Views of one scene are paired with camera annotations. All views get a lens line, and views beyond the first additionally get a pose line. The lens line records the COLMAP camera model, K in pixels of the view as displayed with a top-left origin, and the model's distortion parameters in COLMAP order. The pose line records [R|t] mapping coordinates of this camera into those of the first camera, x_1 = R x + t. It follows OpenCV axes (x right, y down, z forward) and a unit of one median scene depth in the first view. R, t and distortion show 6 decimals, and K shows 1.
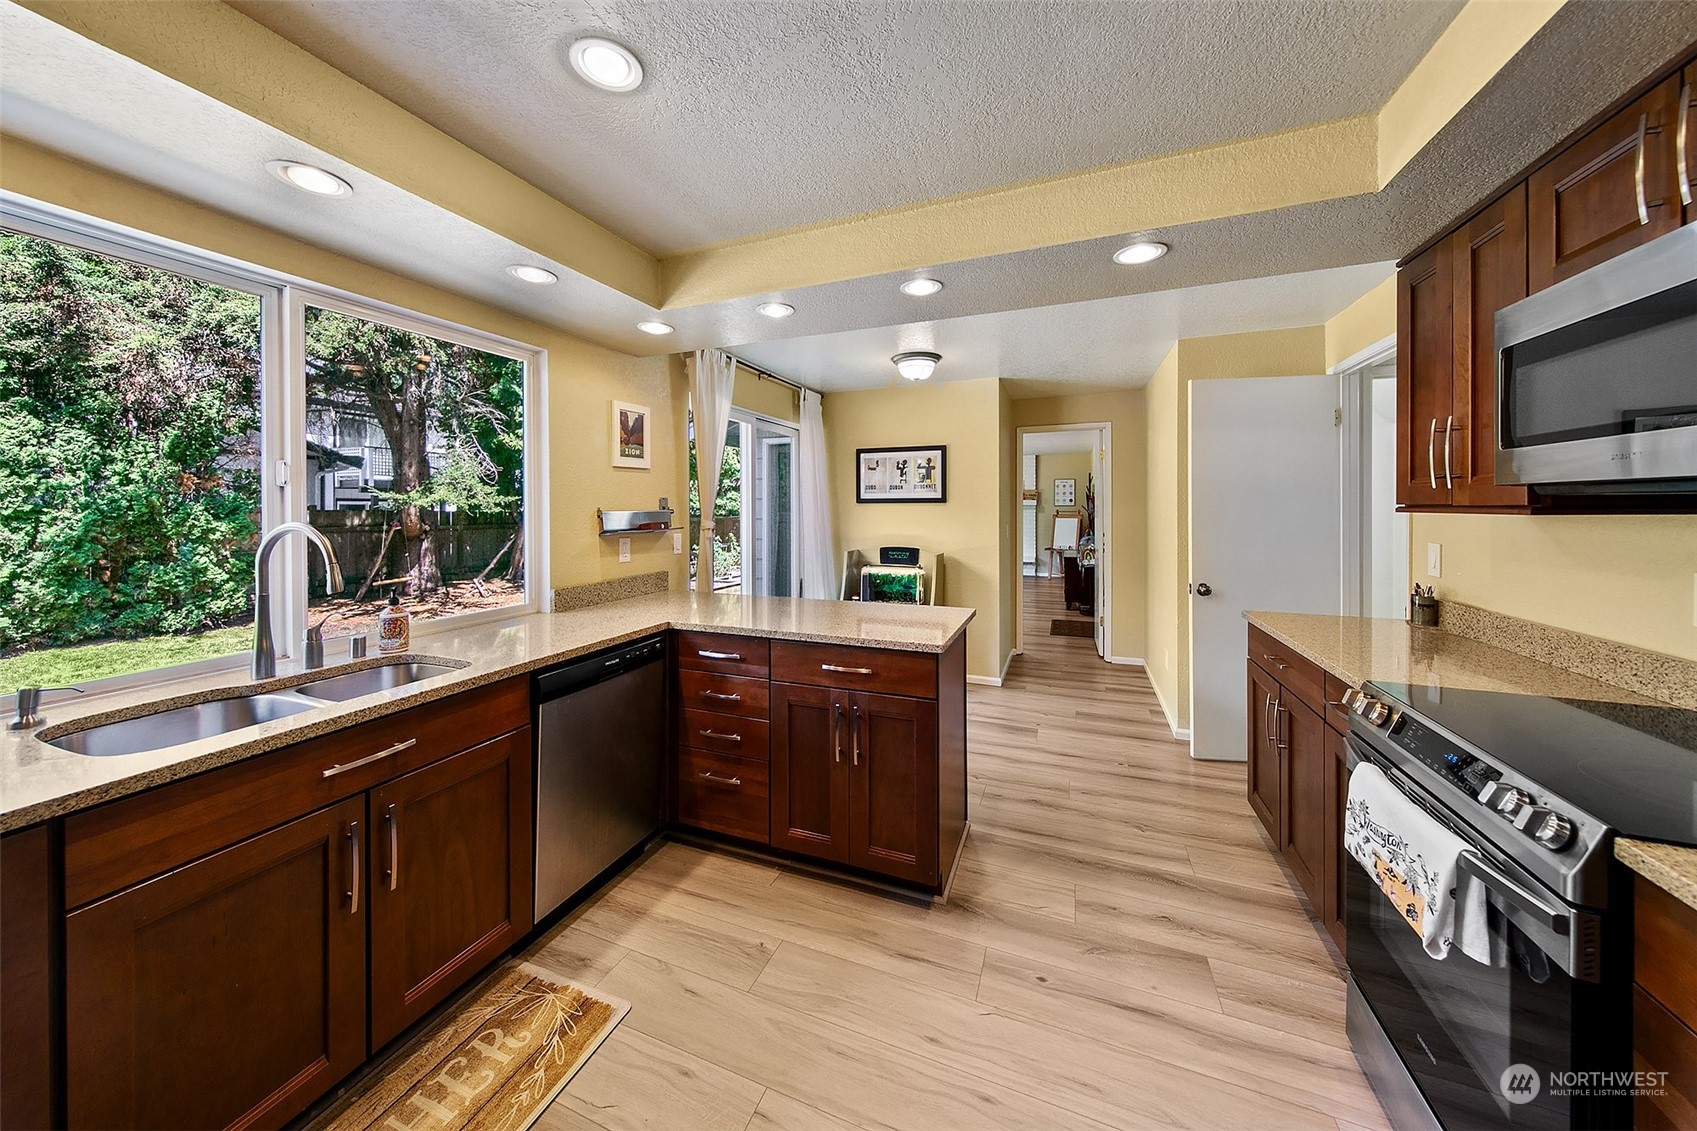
lens RADIAL K [[564.2, 0, 846.3], [0, 564.2, 510.2], [0, 0, 1]] dist [0.000318, 0.000001]
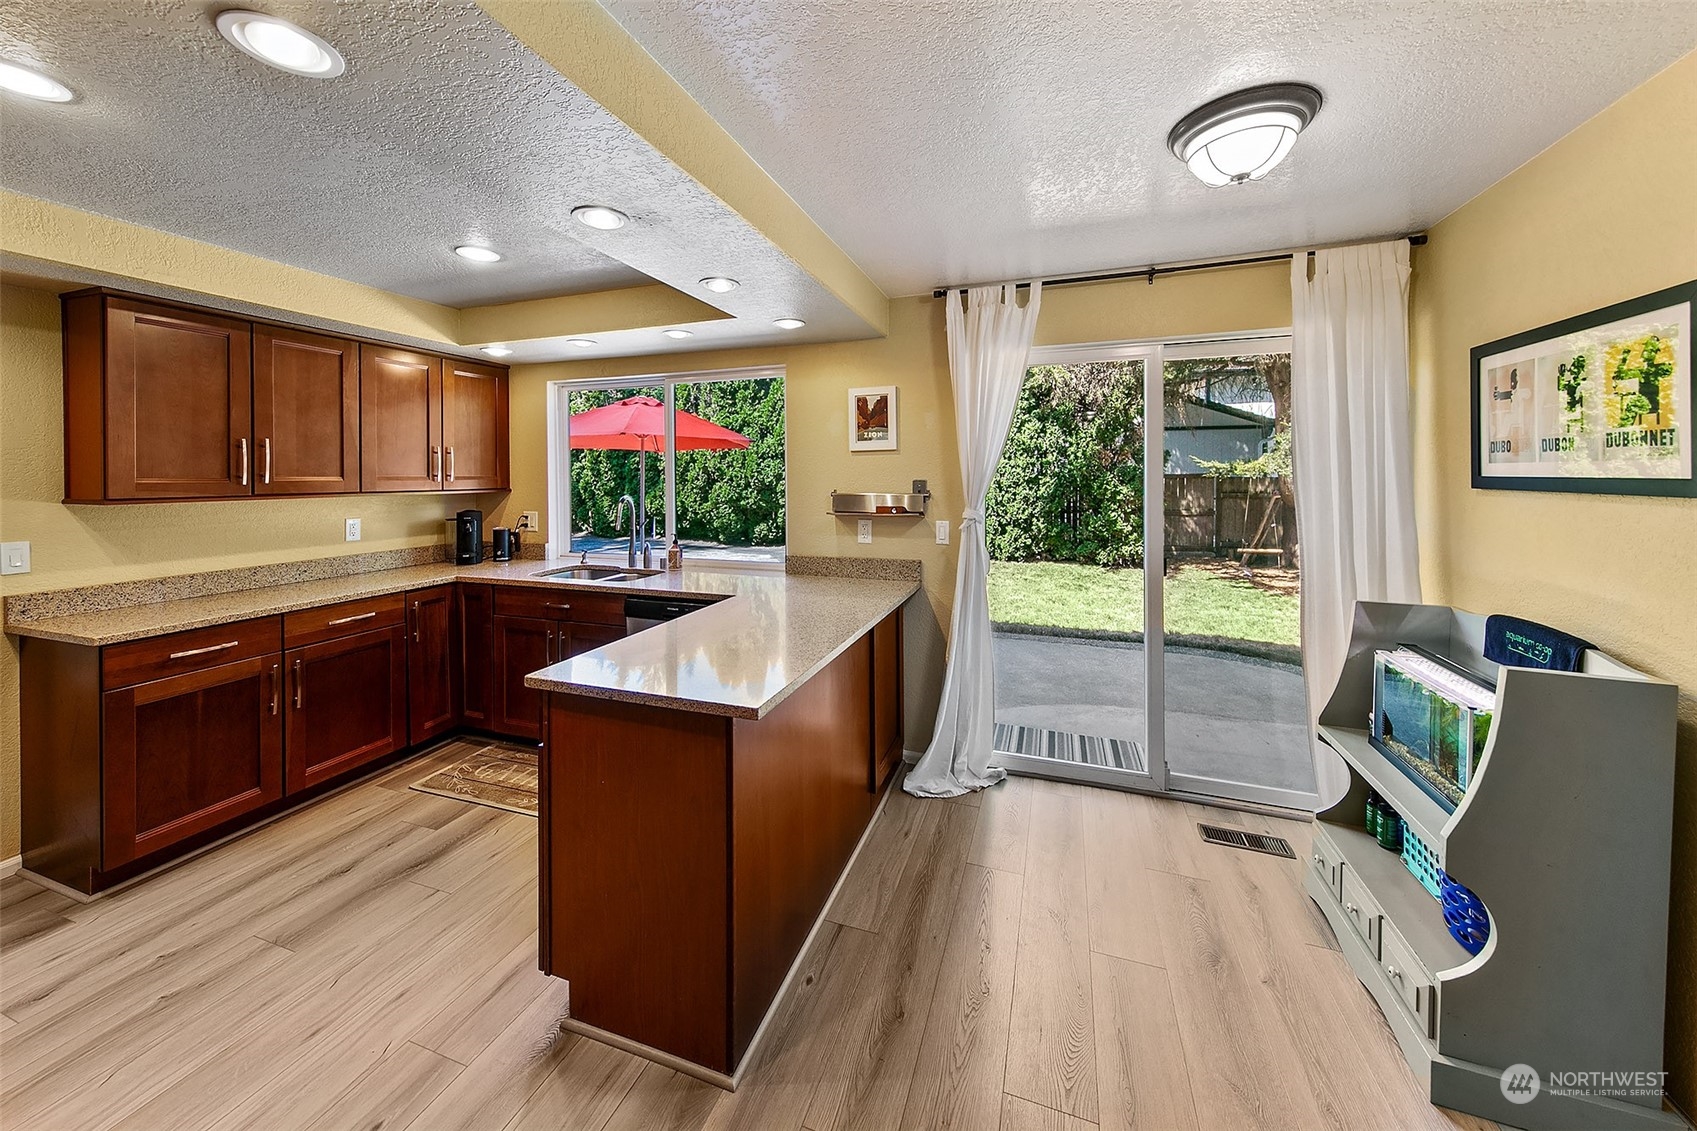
lens RADIAL K [[590.5, 0, 856.7], [0, 590.5, 475.9], [0, 0, 1]] dist [0.000748, 0.000020]
pose [[0.045857, 0.008014, -0.998916, 0.412361], [-0.001277, 0.999967, 0.007964, -0.023743], [0.998947, 0.000911, 0.045866, 0.568117]]
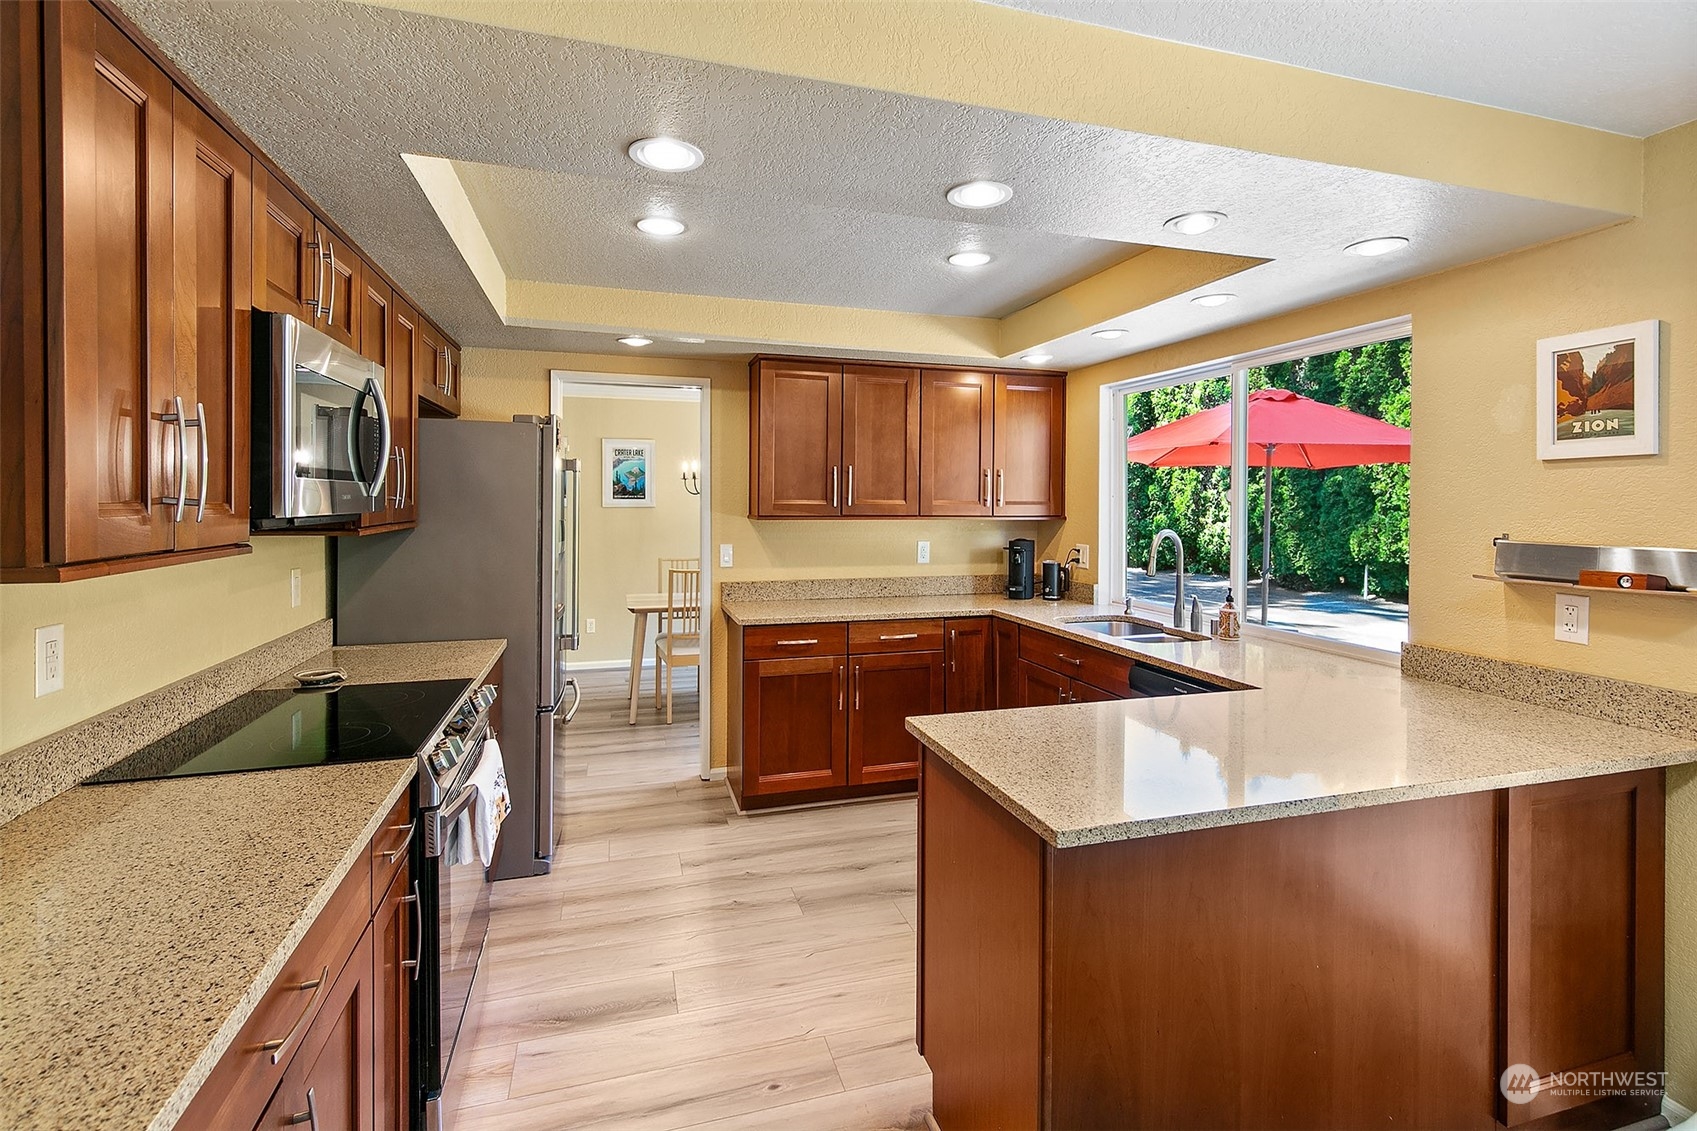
lens RADIAL K [[787.6, 0, 851.3], [0, 787.6, 504.6], [0, 0, 1]] dist [-0.000035, 0.000144]
pose [[-0.784331, 0.004762, -0.620325, 0.347842], [-0.005500, 0.999878, 0.014631, -0.025046], [0.620319, 0.014887, -0.784209, 0.700847]]
